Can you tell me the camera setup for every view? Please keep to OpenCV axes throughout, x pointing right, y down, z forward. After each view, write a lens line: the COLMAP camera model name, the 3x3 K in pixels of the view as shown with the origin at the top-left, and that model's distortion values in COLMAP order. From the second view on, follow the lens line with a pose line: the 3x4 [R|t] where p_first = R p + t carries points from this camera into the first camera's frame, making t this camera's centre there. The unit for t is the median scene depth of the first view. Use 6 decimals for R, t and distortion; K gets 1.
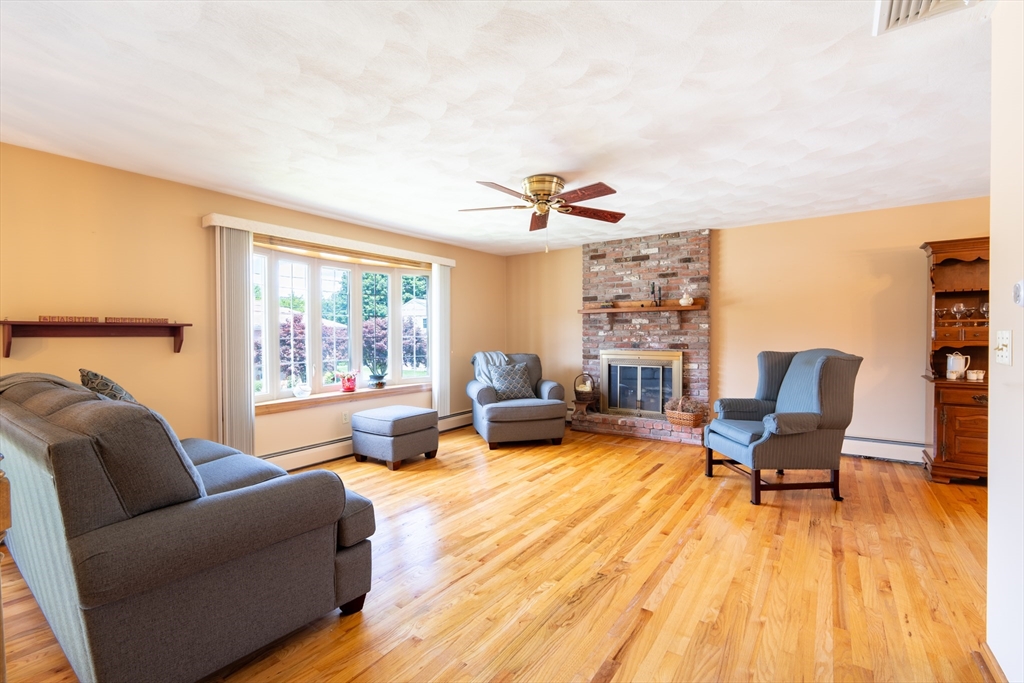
lens RADIAL K [[454.5, 0, 510.2], [0, 454.5, 339.0], [0, 0, 1]] dist [-0.012172, 0.002541]
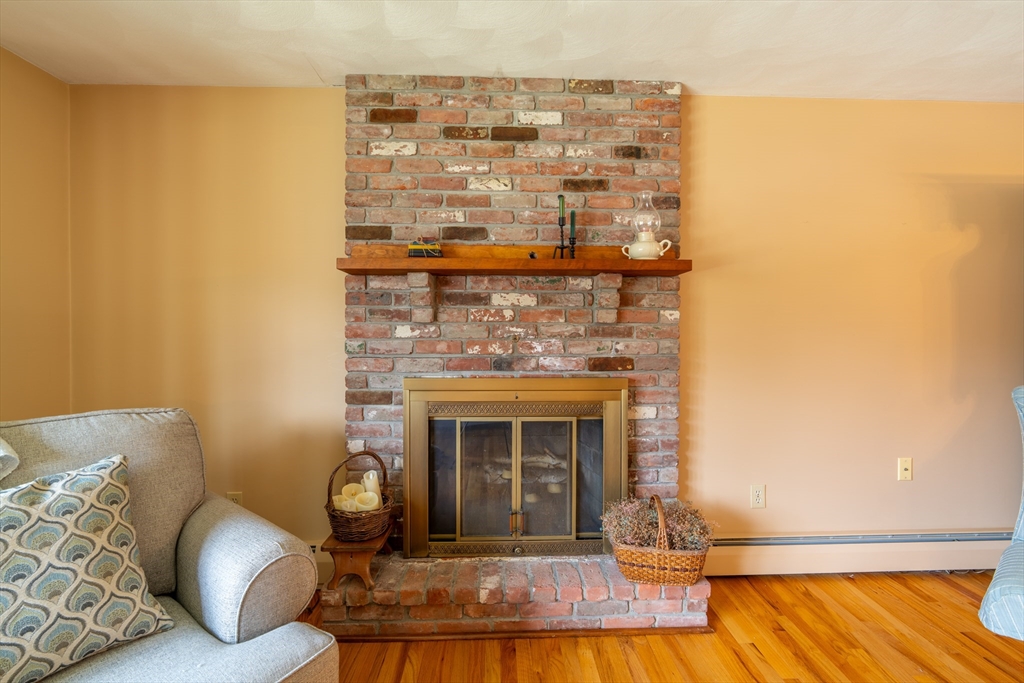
lens RADIAL K [[454.5, 0, 511.2], [0, 454.5, 341.3], [0, 0, 1]] dist [-0.012172, 0.002541]
pose [[0.795902, -0.003947, 0.605412, 0.078780], [0.003029, 0.999992, 0.002537, -0.007824], [-0.605418, -0.000185, 0.795908, 1.019844]]
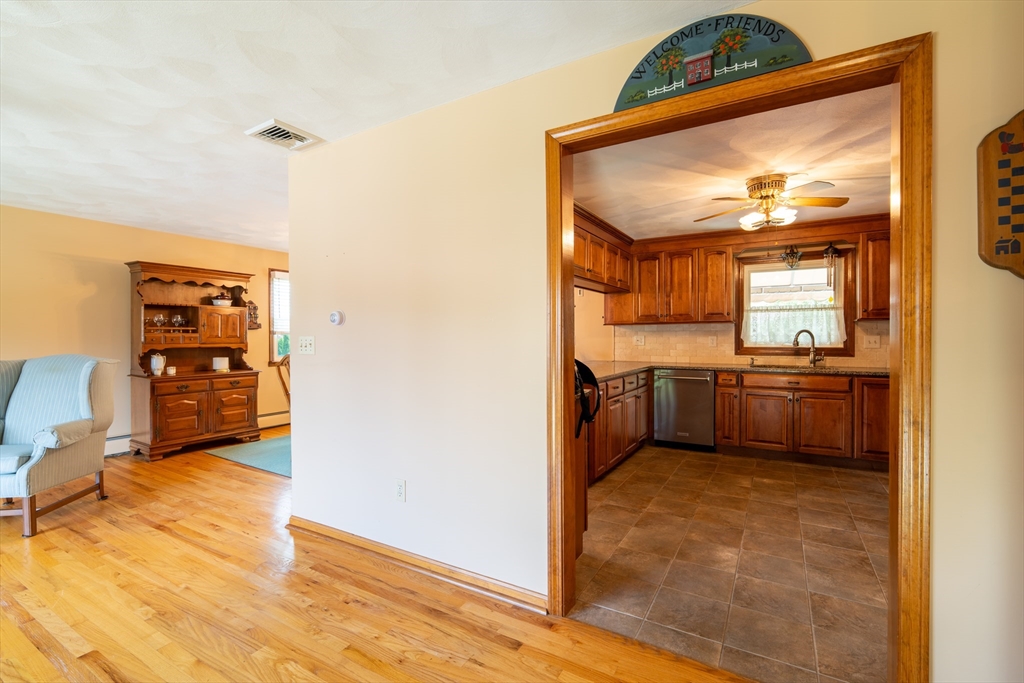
lens RADIAL K [[454.5, 0, 514.8], [0, 454.5, 338.2], [0, 0, 1]] dist [-0.012172, 0.002541]
pose [[-0.088230, -0.001062, 0.996100, -0.336462], [0.015514, 0.999877, 0.002440, -0.000371], [-0.995979, 0.015668, -0.088202, 0.127269]]
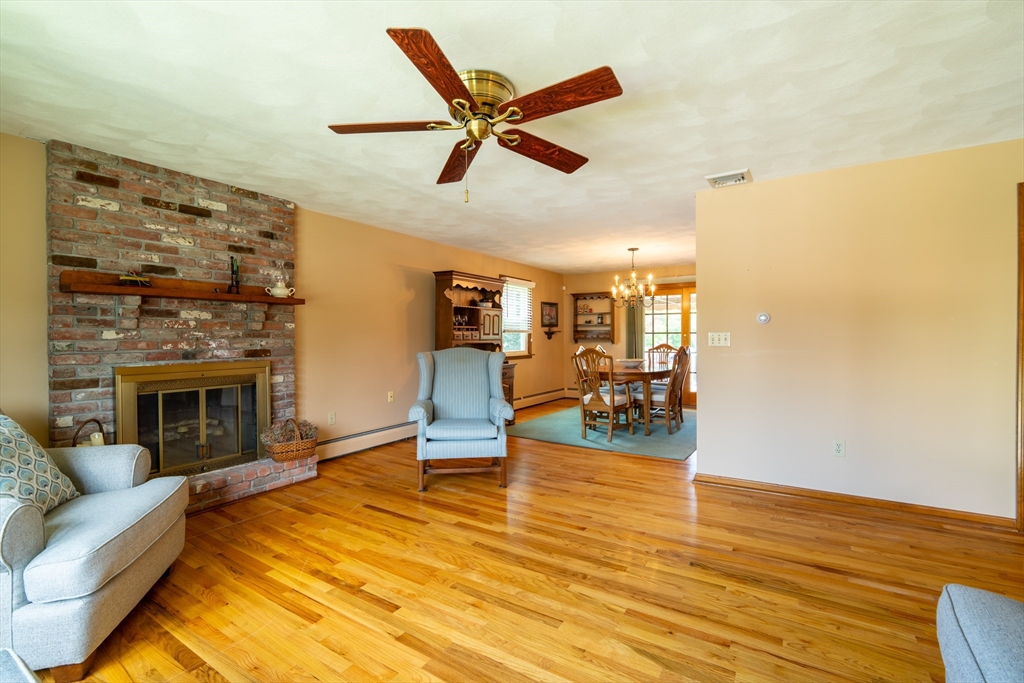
lens RADIAL K [[454.5, 0, 512.3], [0, 454.5, 339.3], [0, 0, 1]] dist [-0.012172, 0.002541]
pose [[-0.051257, -0.003947, 0.998678, -0.495749], [0.015684, 0.999866, 0.004756, -0.004061], [-0.998562, 0.015907, -0.051189, 0.889260]]
